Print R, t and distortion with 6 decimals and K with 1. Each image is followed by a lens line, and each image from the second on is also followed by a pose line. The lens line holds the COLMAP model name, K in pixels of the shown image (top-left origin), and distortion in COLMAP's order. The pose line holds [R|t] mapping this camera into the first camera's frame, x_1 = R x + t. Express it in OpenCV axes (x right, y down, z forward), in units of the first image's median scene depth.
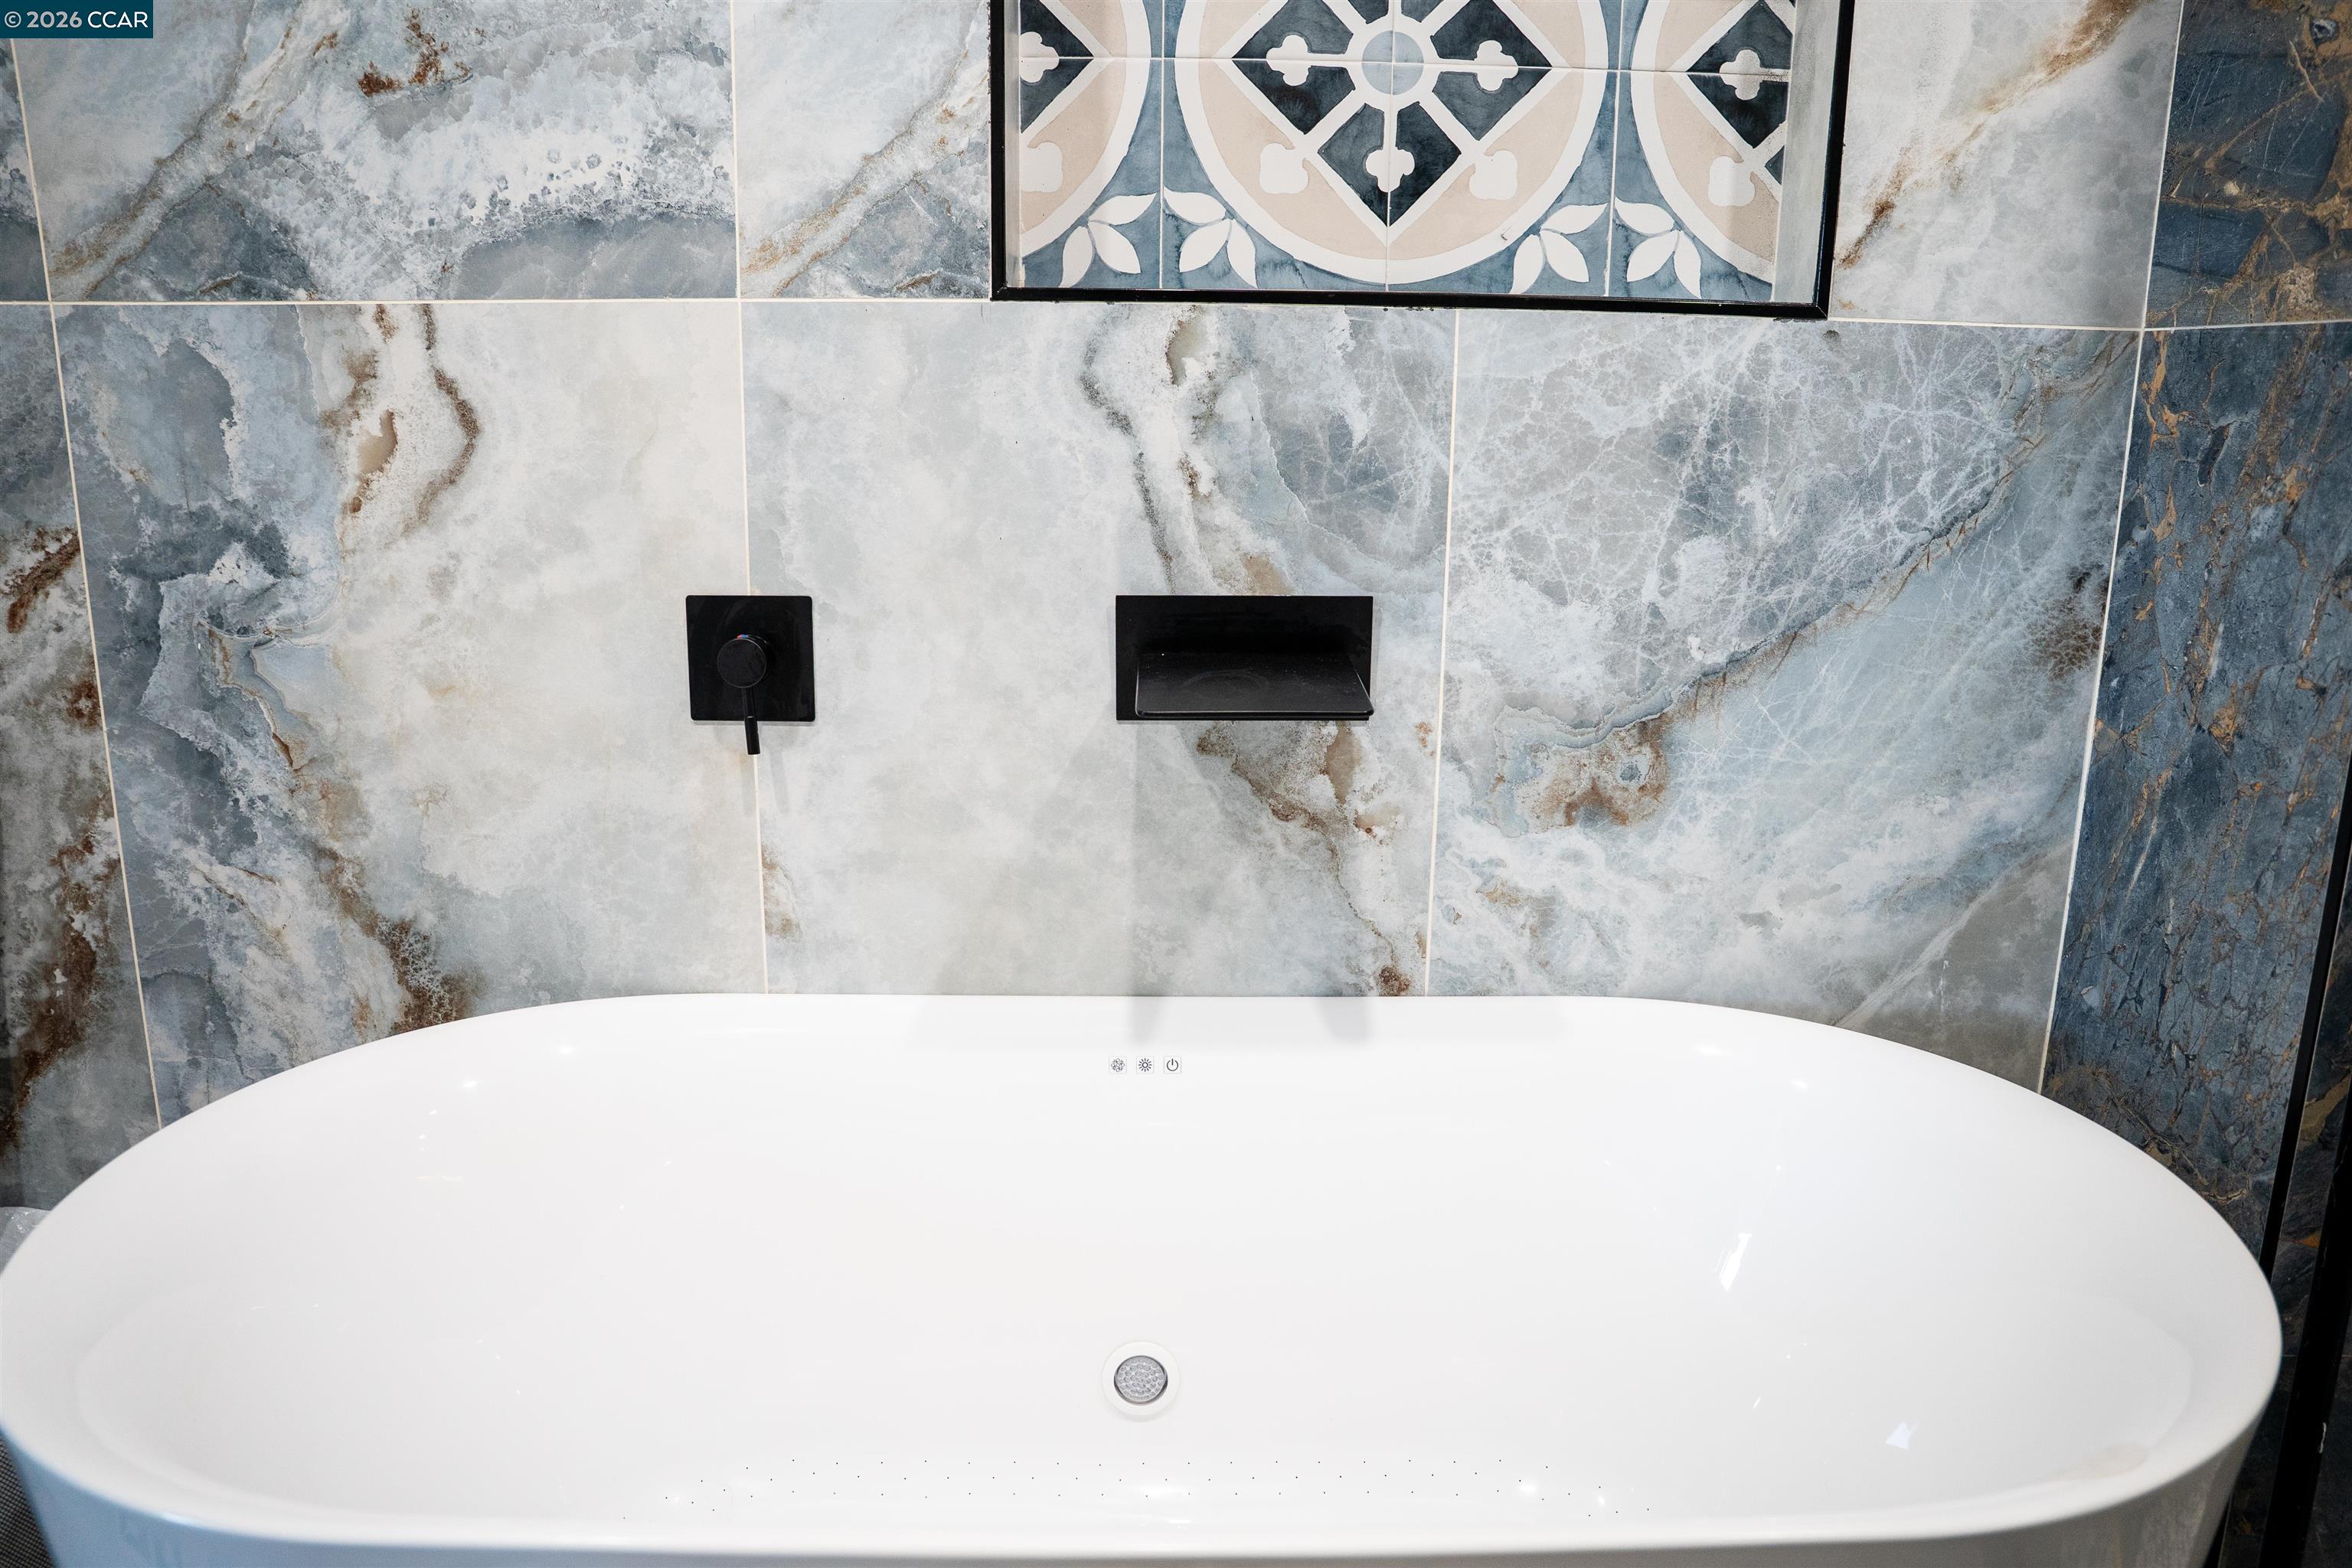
lens RADIAL K [[1676.3, 0, 1169.3], [0, 1676.3, 769.3], [0, 0, 1]] dist [-0.142871, 0.108566]
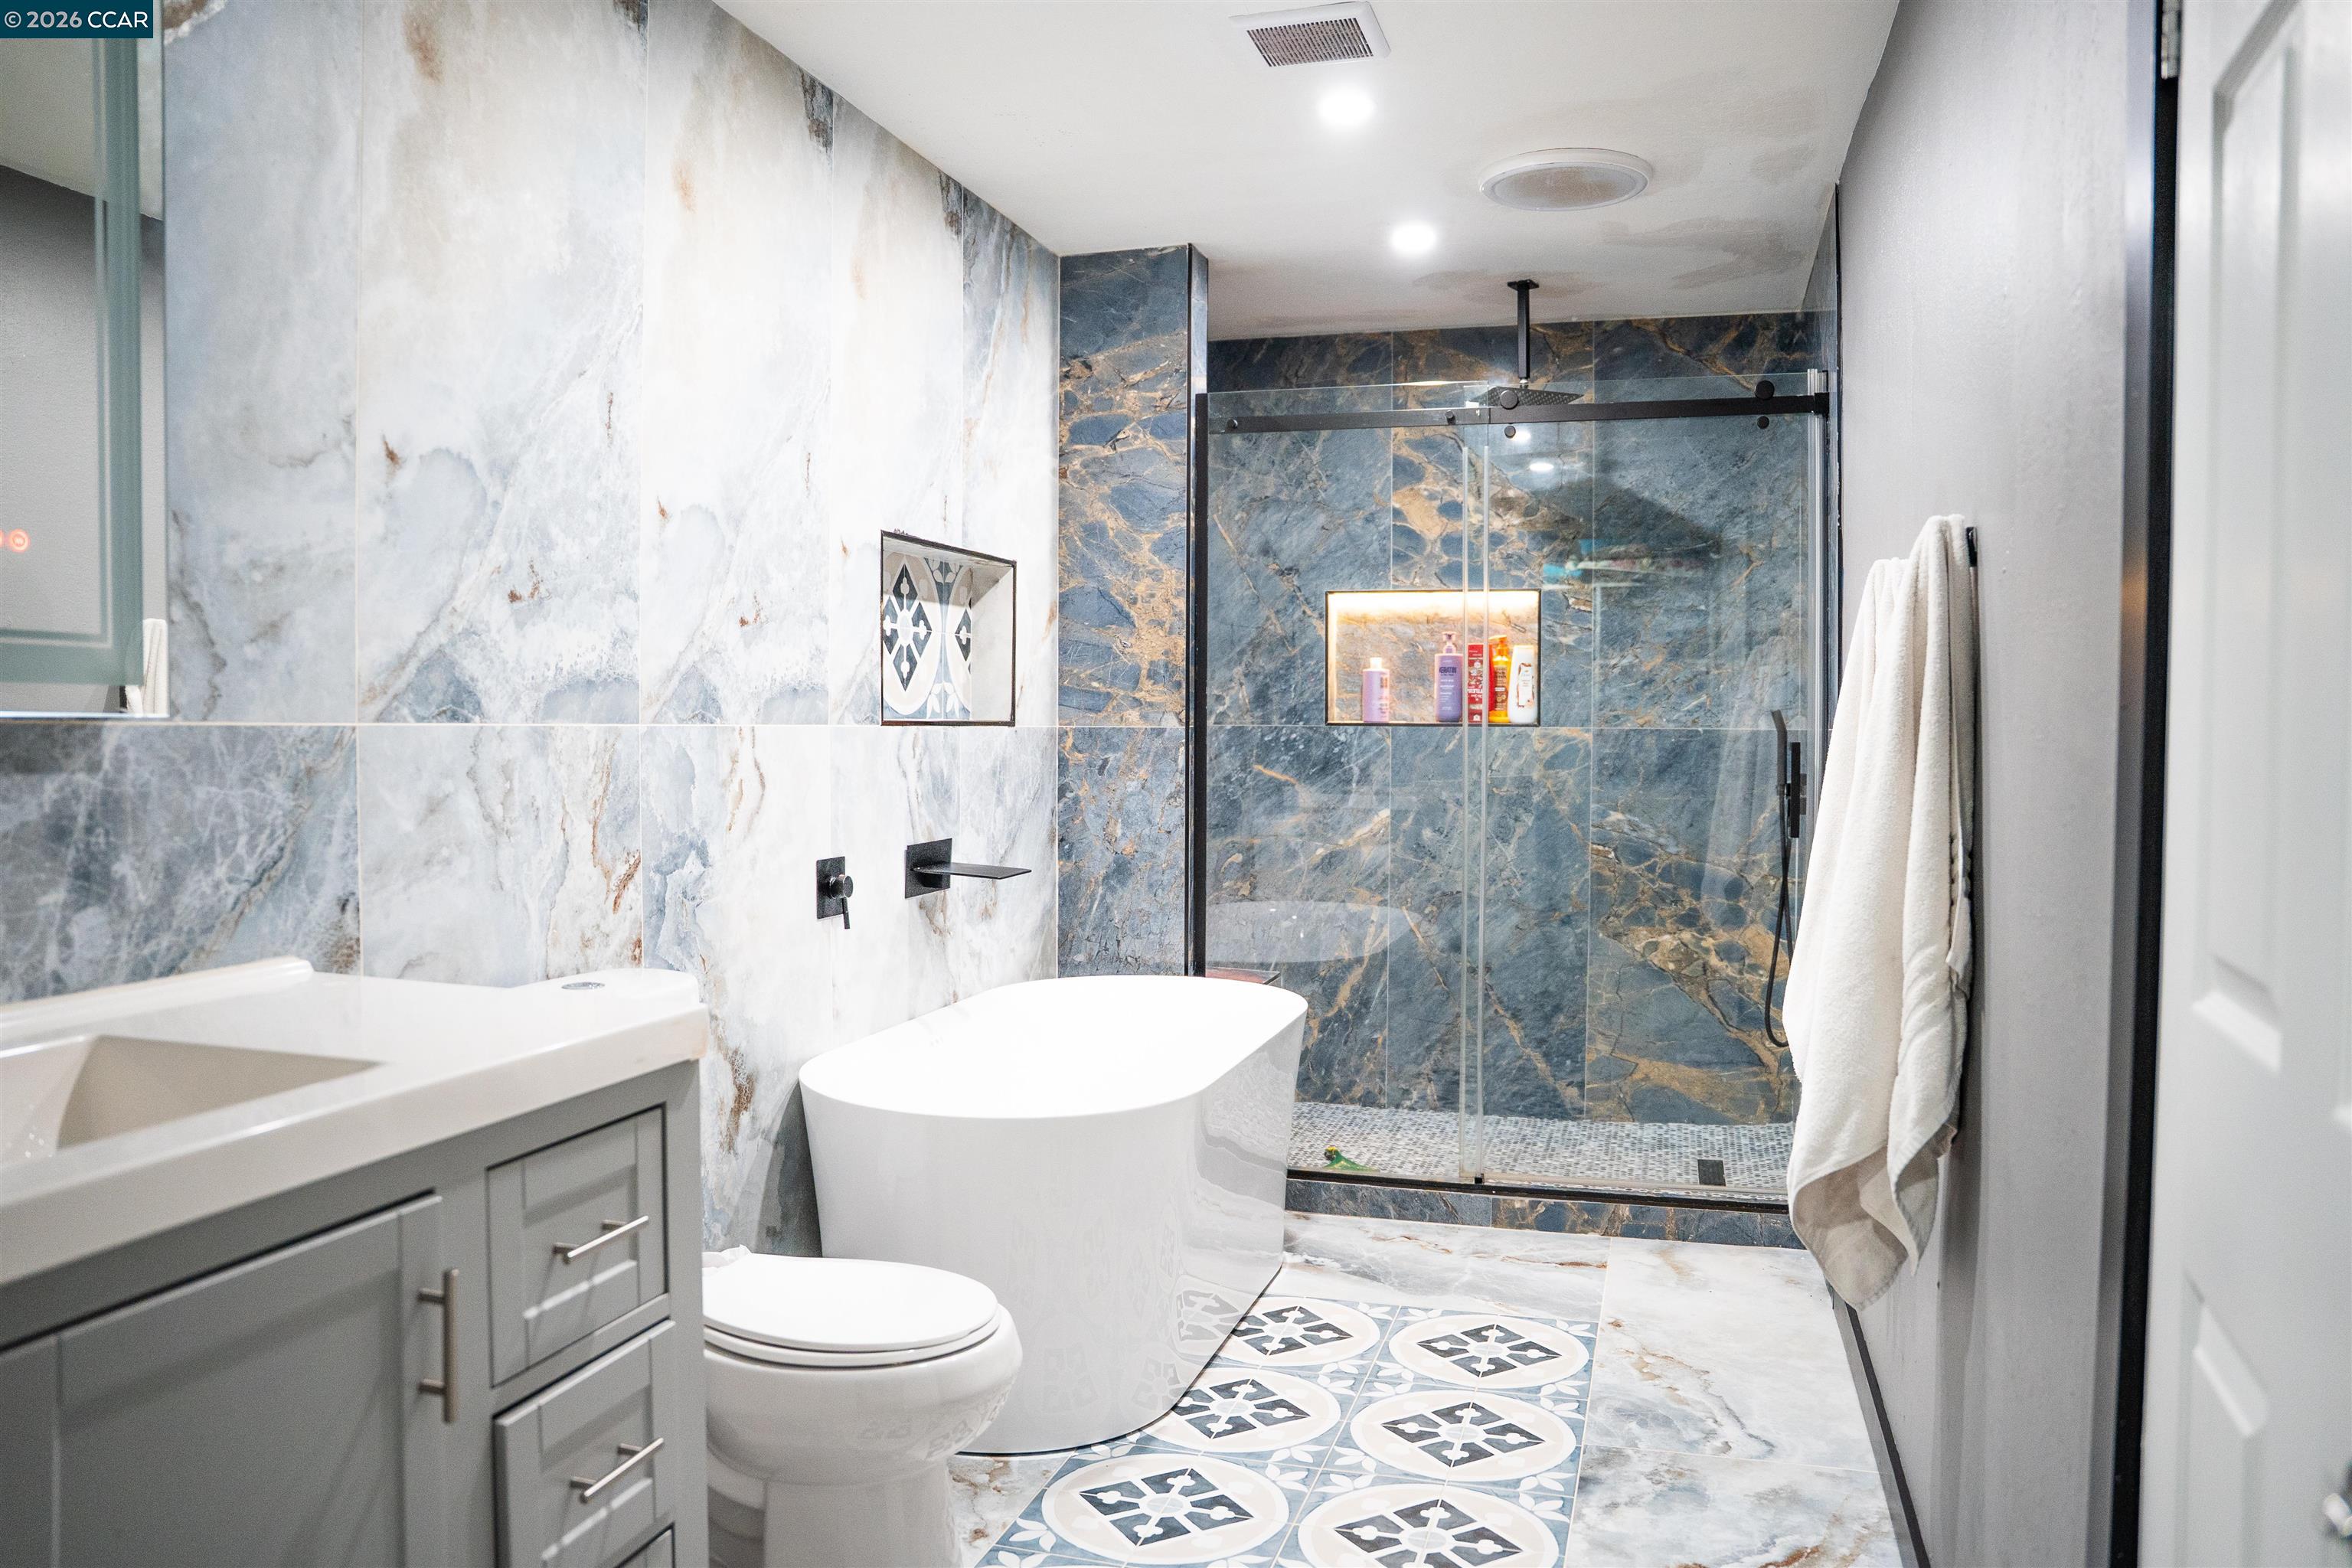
lens RADIAL K [[1676.3, 0, 1169.3], [0, 1676.3, 769.3], [0, 0, 1]] dist [-0.142871, 0.108566]
pose [[0.305462, -0.035515, 0.951542, -2.253603], [0.216602, 0.975698, -0.033117, -0.051016], [-0.927241, 0.216222, 0.305731, -0.110501]]
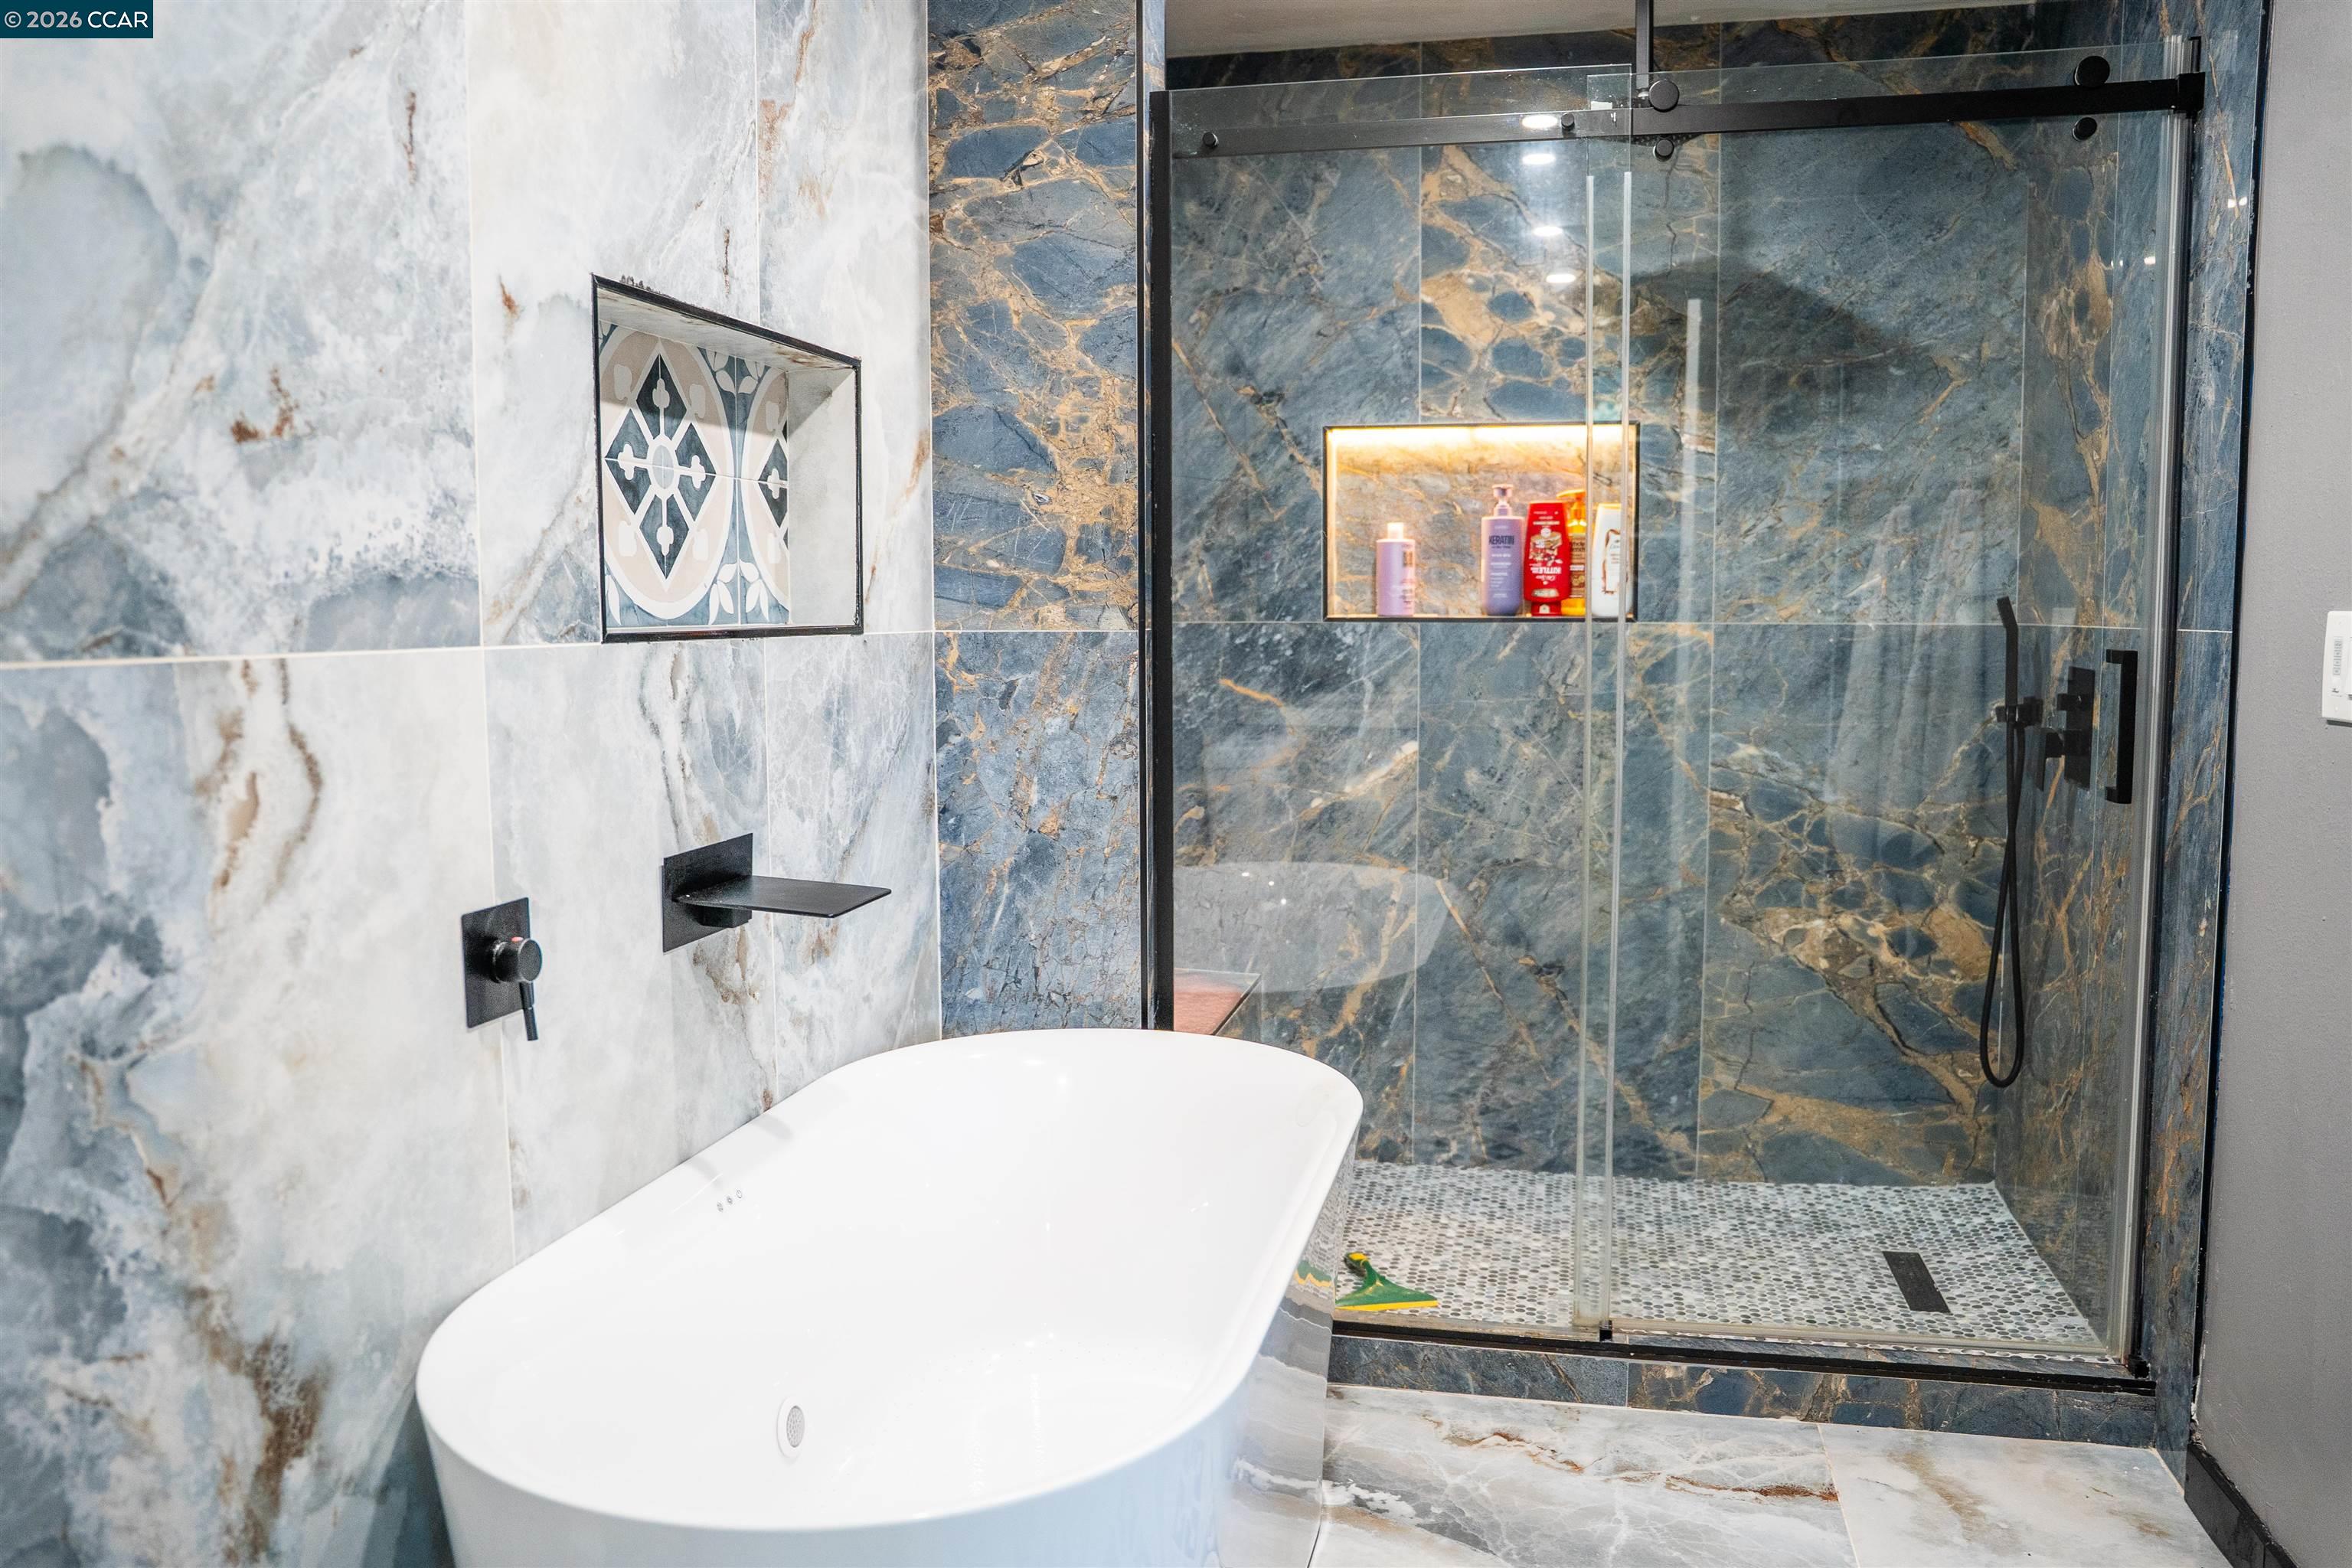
lens RADIAL K [[1756.2, 0, 1169.0], [0, 1756.2, 770.8], [0, 0, 1]] dist [-0.122458, 0.107275]
pose [[0.243976, -0.101521, 0.964453, -1.293920], [0.228854, 0.972445, 0.044469, -0.144611], [-0.942392, 0.209869, 0.260486, 0.251772]]
